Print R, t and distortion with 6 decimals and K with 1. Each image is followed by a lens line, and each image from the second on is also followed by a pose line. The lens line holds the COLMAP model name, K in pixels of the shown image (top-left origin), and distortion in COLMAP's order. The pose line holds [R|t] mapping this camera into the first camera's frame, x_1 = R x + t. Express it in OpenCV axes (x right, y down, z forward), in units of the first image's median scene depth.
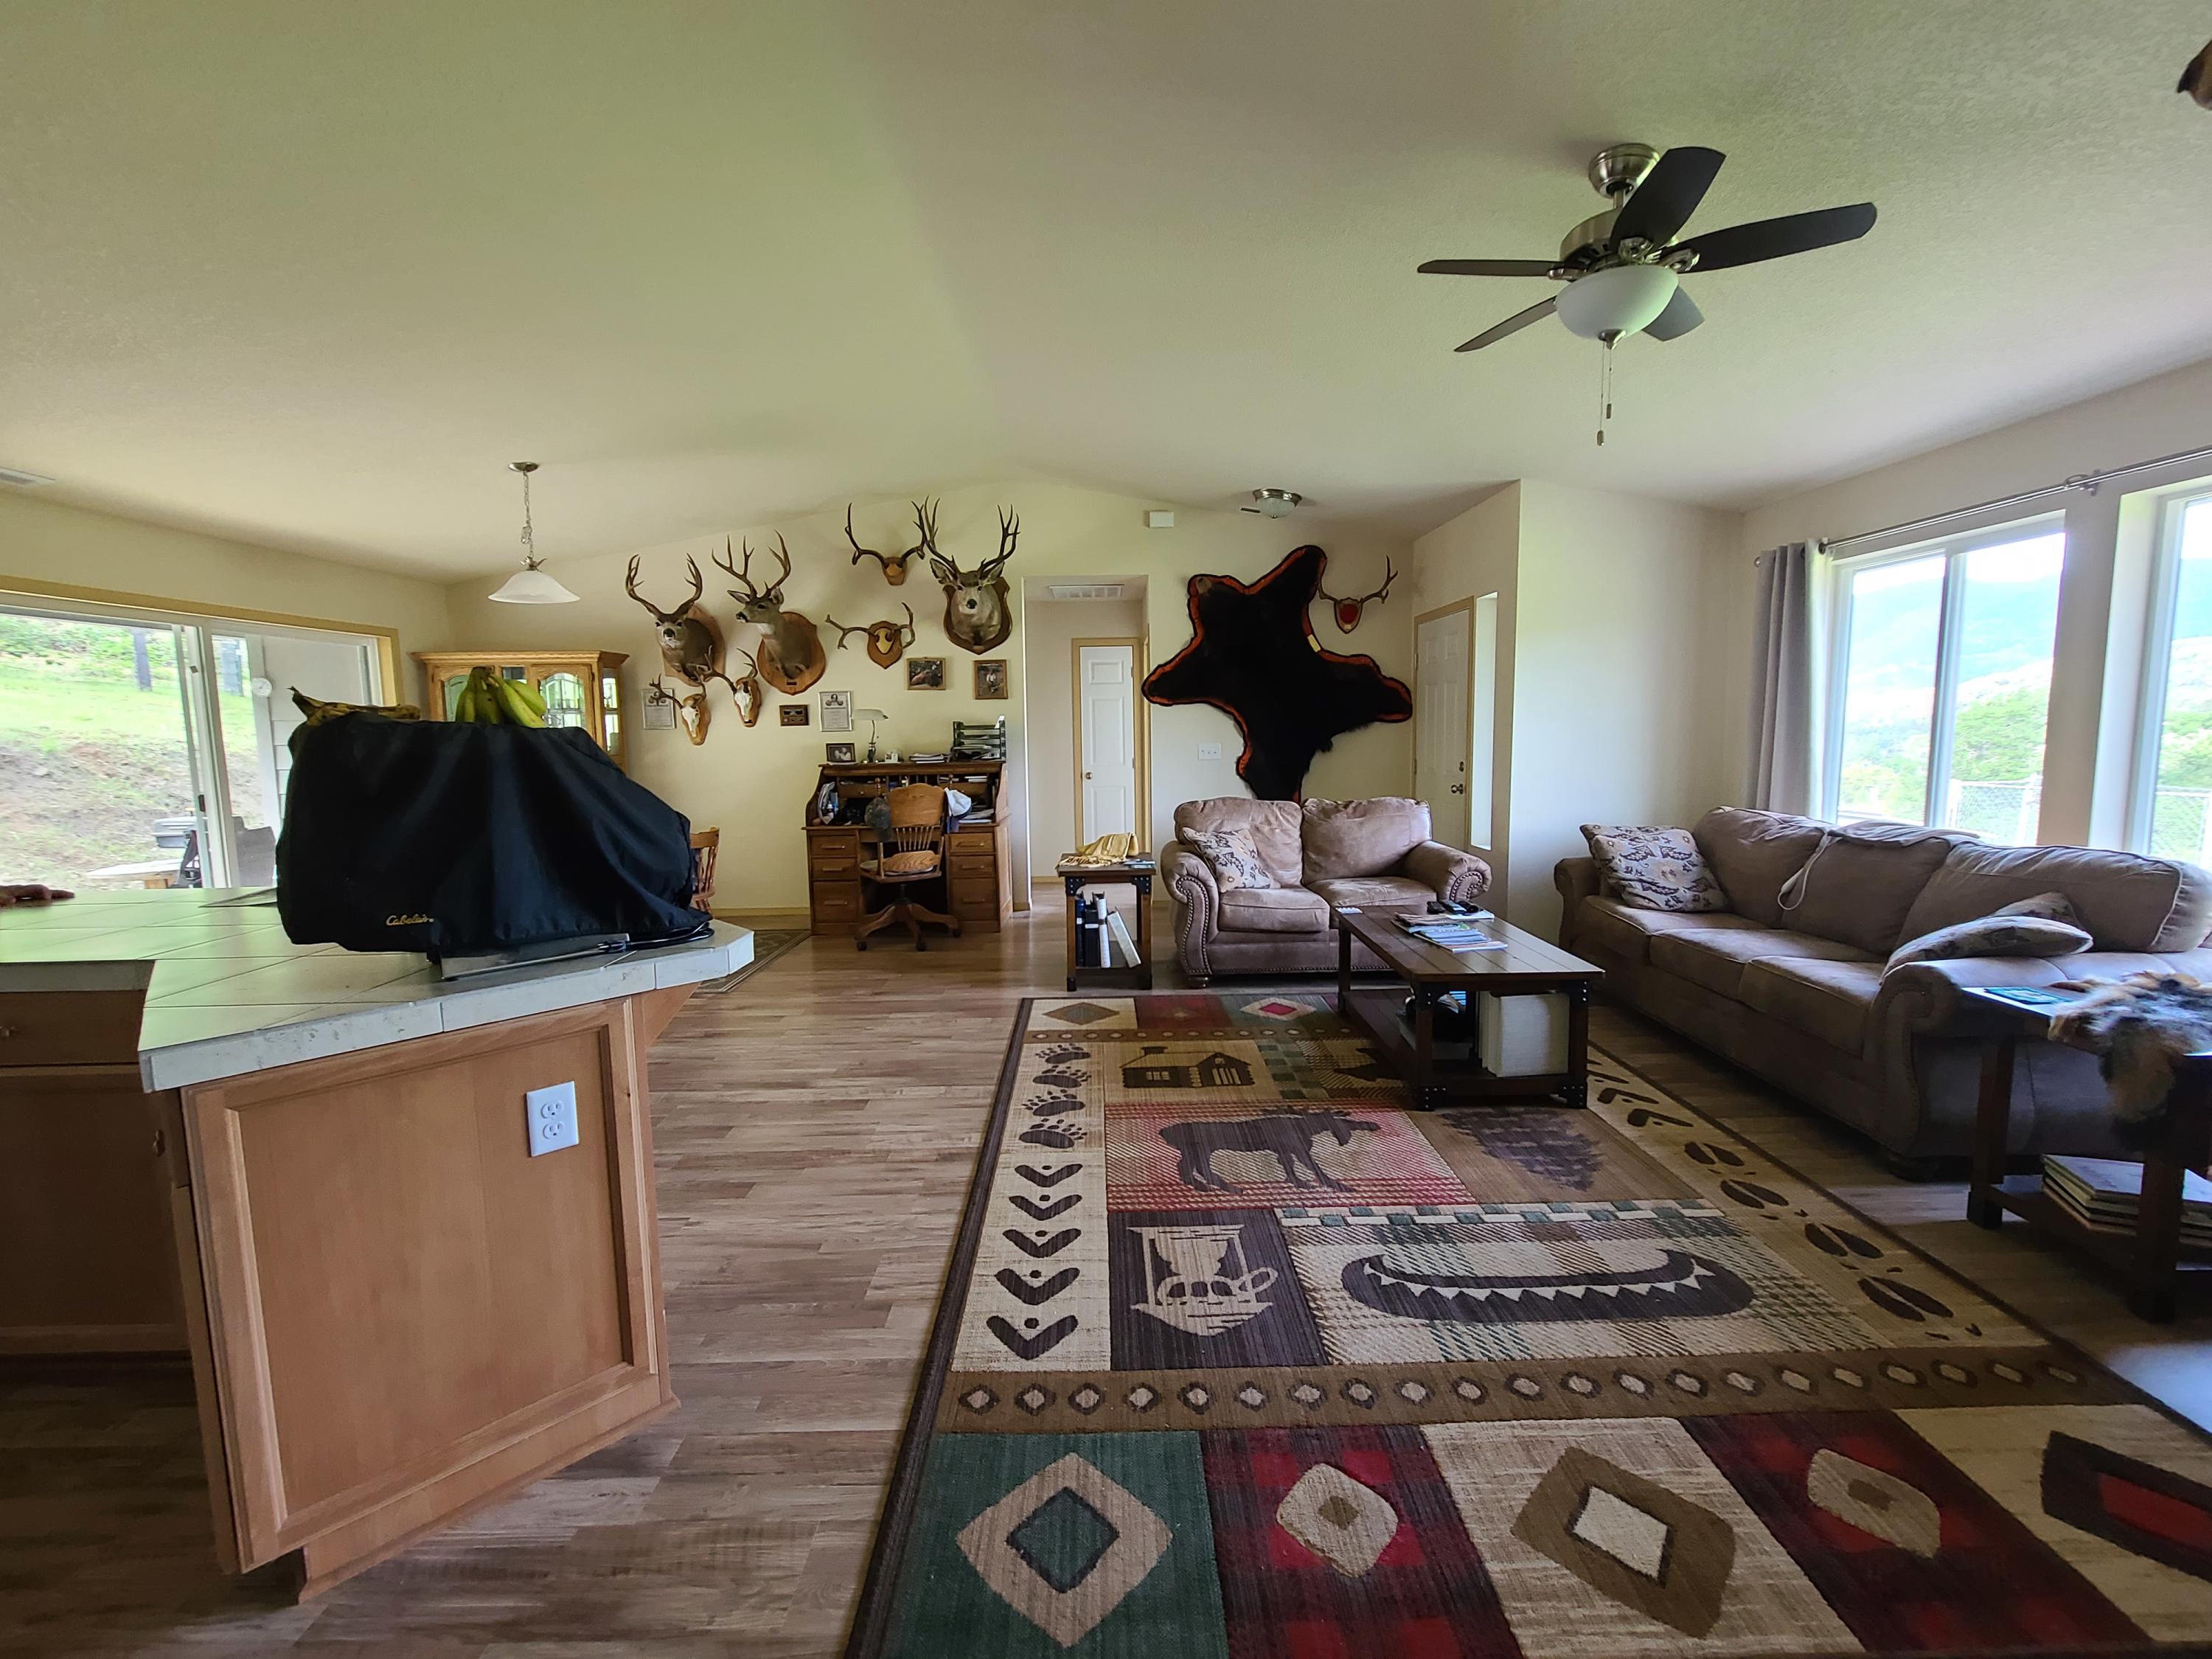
lens RADIAL K [[910.8, 0, 1121.9], [0, 910.8, 826.0], [0, 0, 1]] dist [0.000261, 0.000228]
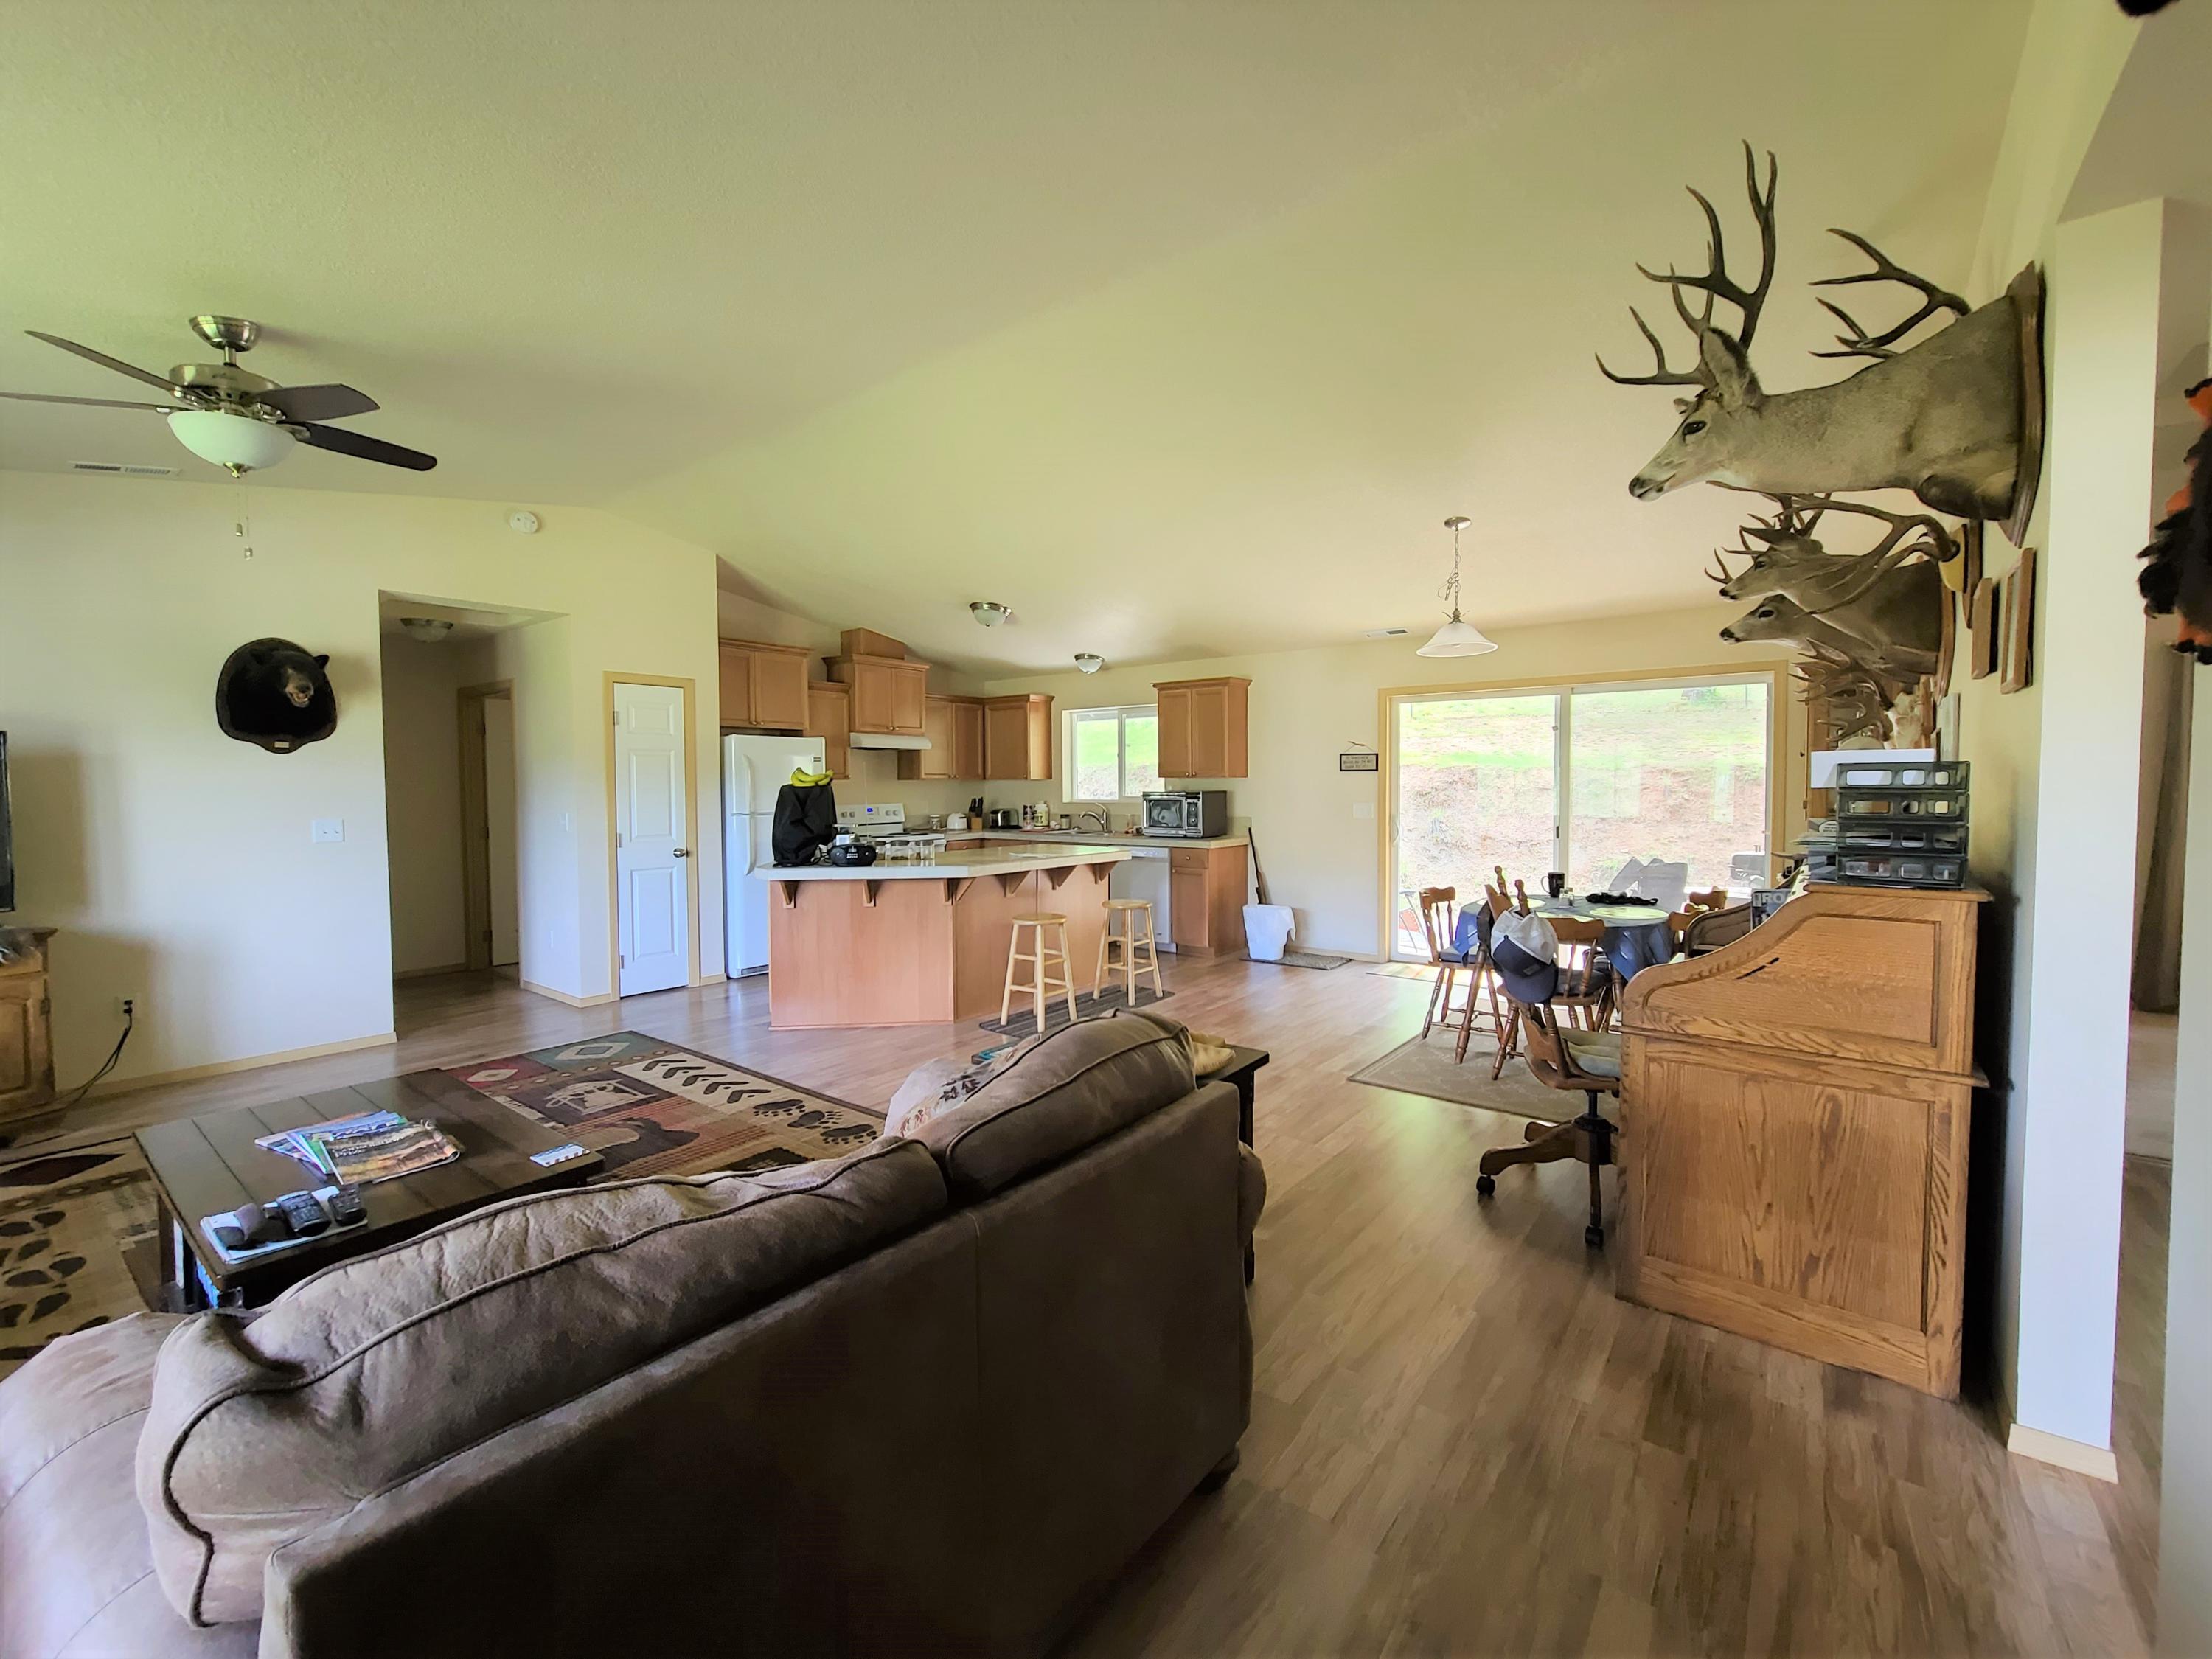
lens RADIAL K [[910.8, 0, 1102.9], [0, 910.8, 829.9], [0, 0, 1]] dist [0.000261, 0.000228]
pose [[-0.629462, 0.056930, -0.774943, 0.735250], [-0.065092, 0.989944, 0.125597, -0.286905], [0.774300, 0.129501, -0.619427, 2.537767]]
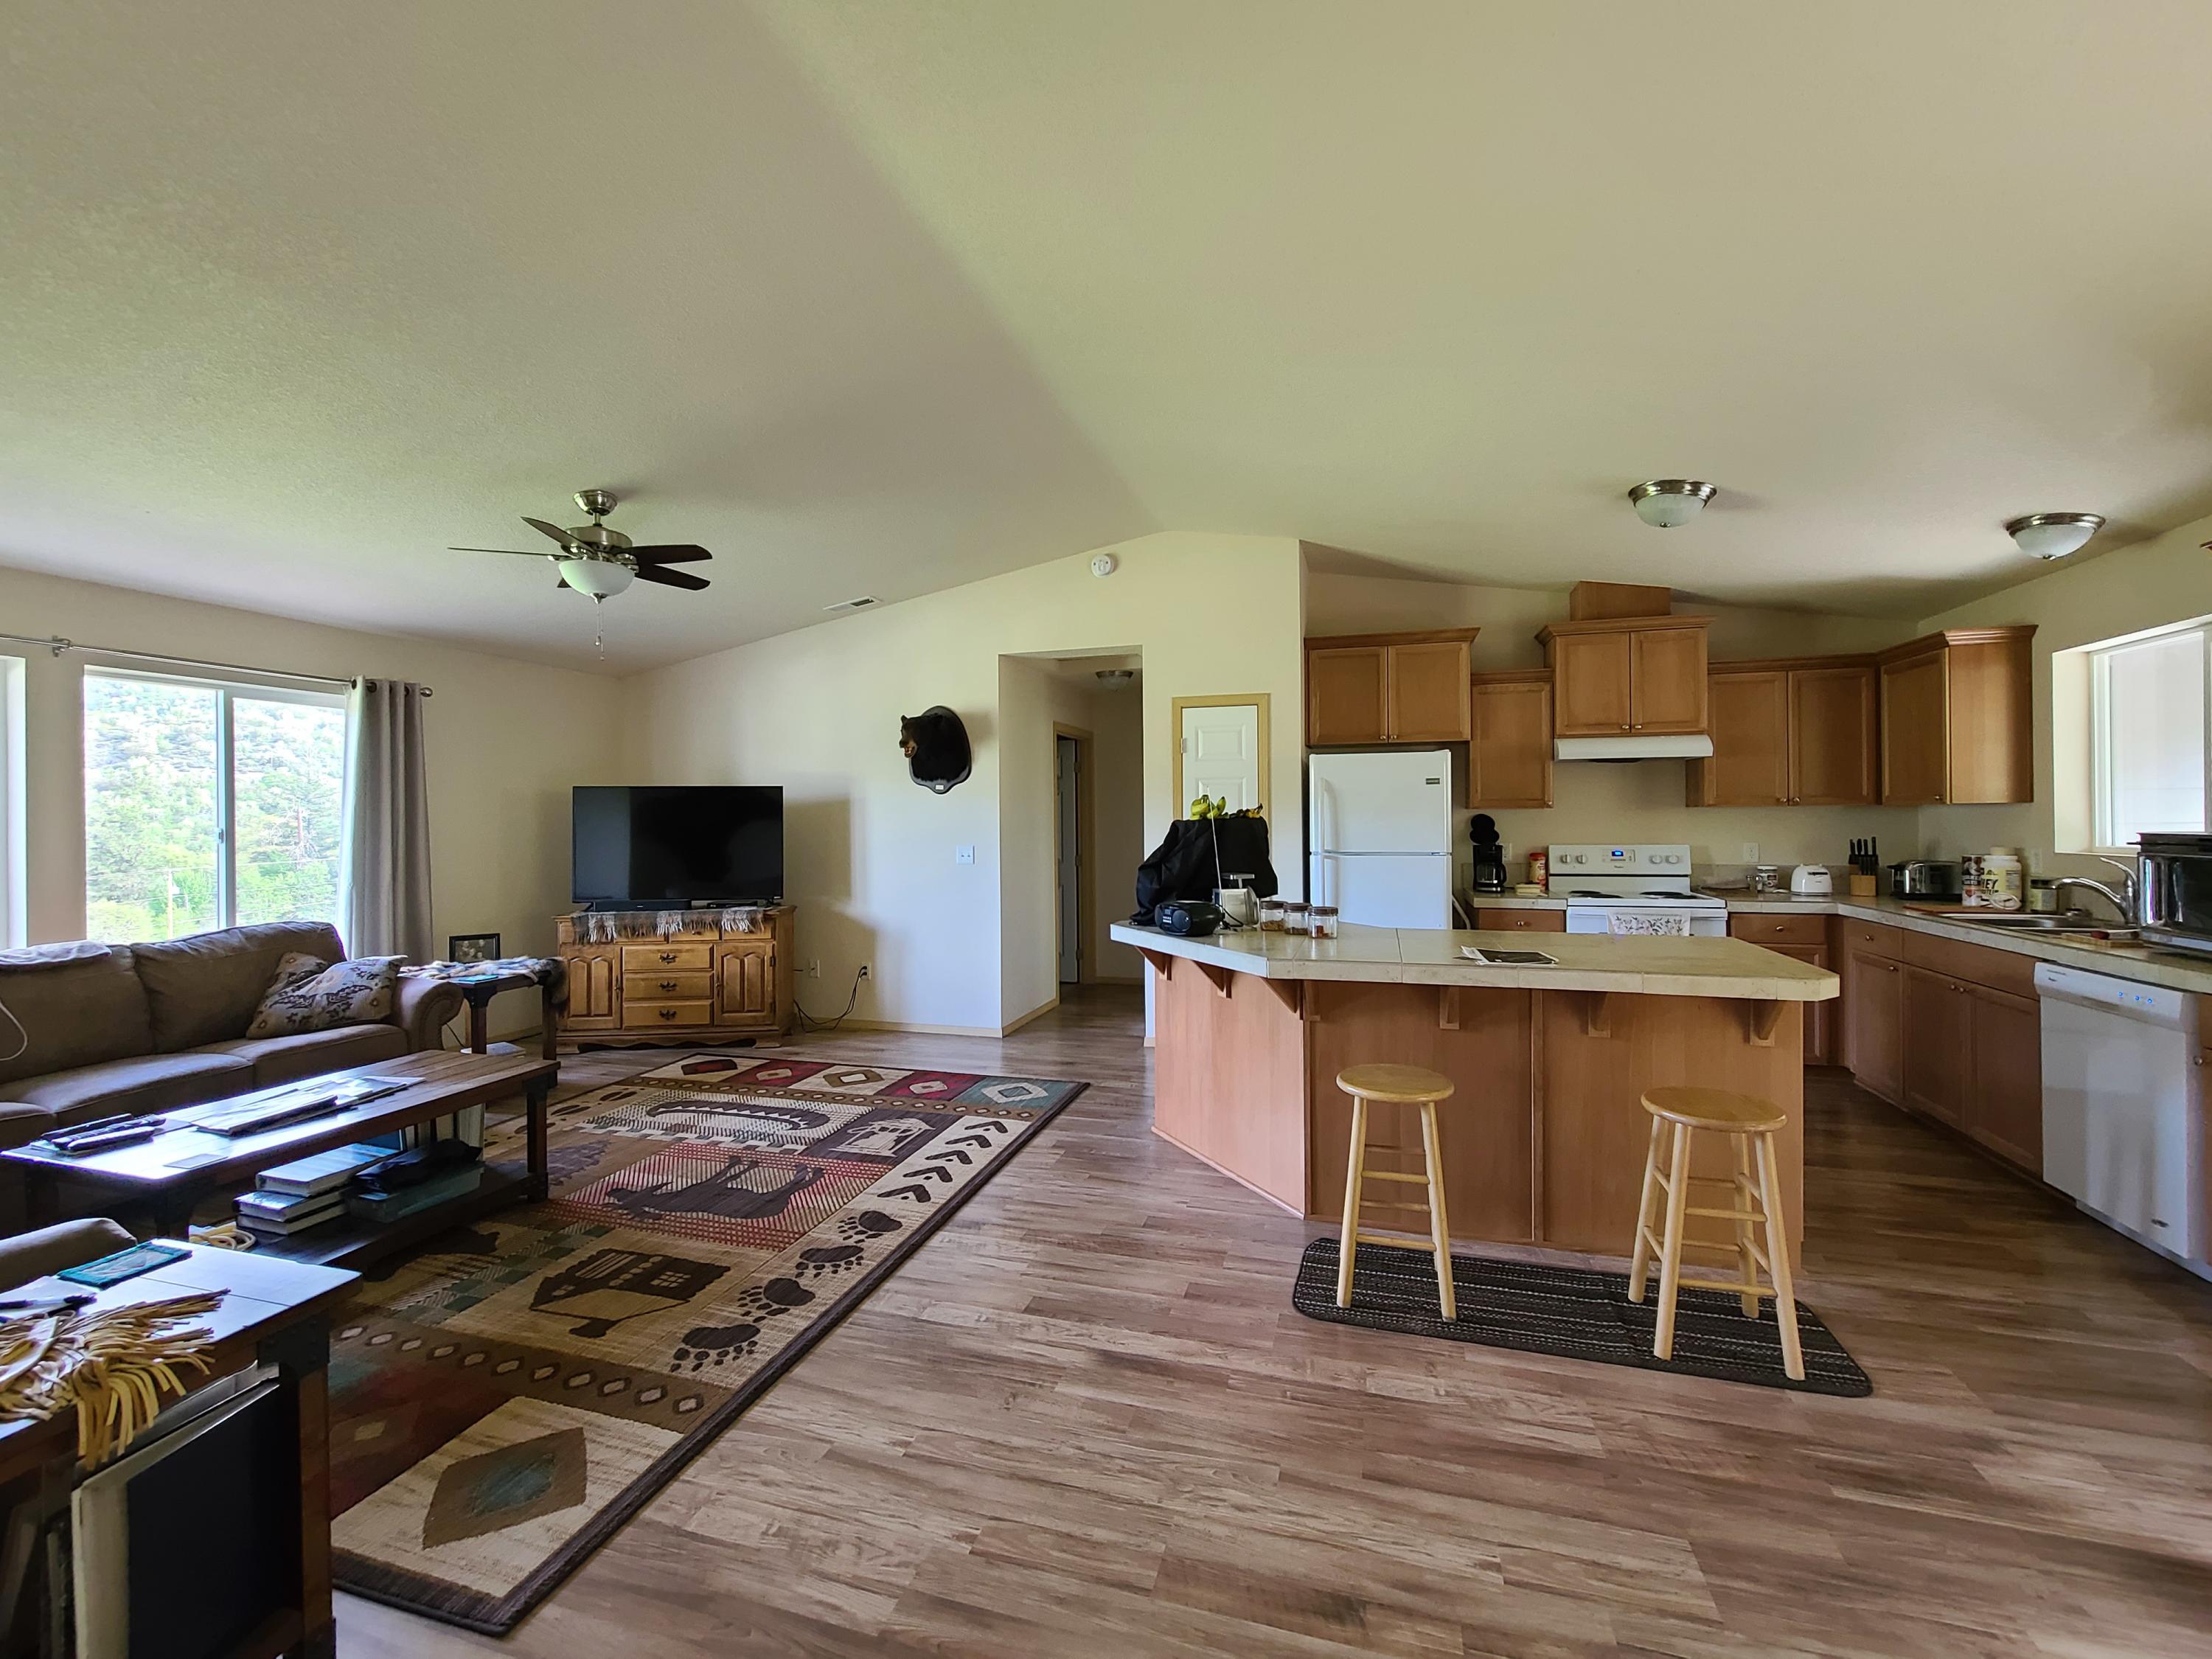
lens RADIAL K [[910.8, 0, 1109.1], [0, 910.8, 816.9], [0, 0, 1]] dist [0.000261, 0.000228]
pose [[-0.952844, 0.021984, 0.302664, -0.789531], [0.052434, 0.994298, 0.092852, -0.239000], [-0.298898, 0.104343, -0.948563, 2.233165]]
